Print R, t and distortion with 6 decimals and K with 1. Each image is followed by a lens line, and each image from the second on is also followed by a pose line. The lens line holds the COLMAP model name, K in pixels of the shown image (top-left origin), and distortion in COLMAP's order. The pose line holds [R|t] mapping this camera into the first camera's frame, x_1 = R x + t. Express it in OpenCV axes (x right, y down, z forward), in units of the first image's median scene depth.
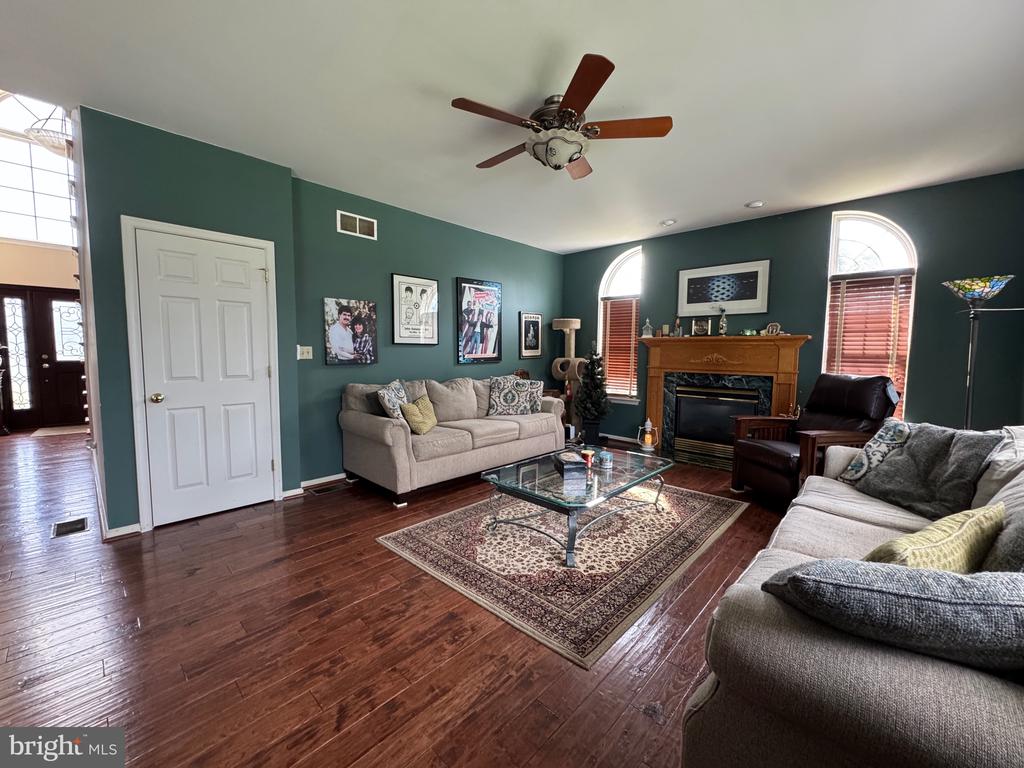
lens RADIAL K [[413.4, 0, 511.2], [0, 413.4, 382.9], [0, 0, 1]] dist [-0.001909, -0.000078]
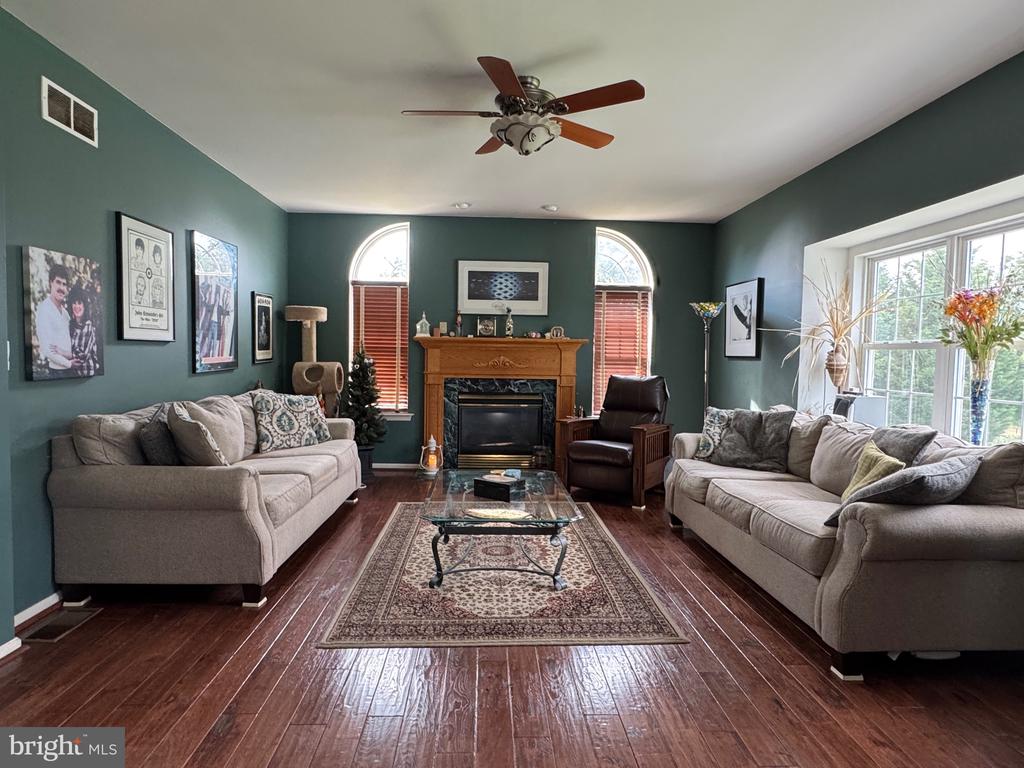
lens RADIAL K [[595.0, 0, 512.0], [0, 595.0, 384.0], [0, 0, 1]] dist [-0.001857, 0.000458]
pose [[0.693973, -0.033342, 0.719228, -0.469621], [0.046896, 0.998899, 0.001058, -0.011162], [-0.718472, 0.032995, 0.694773, 0.073748]]
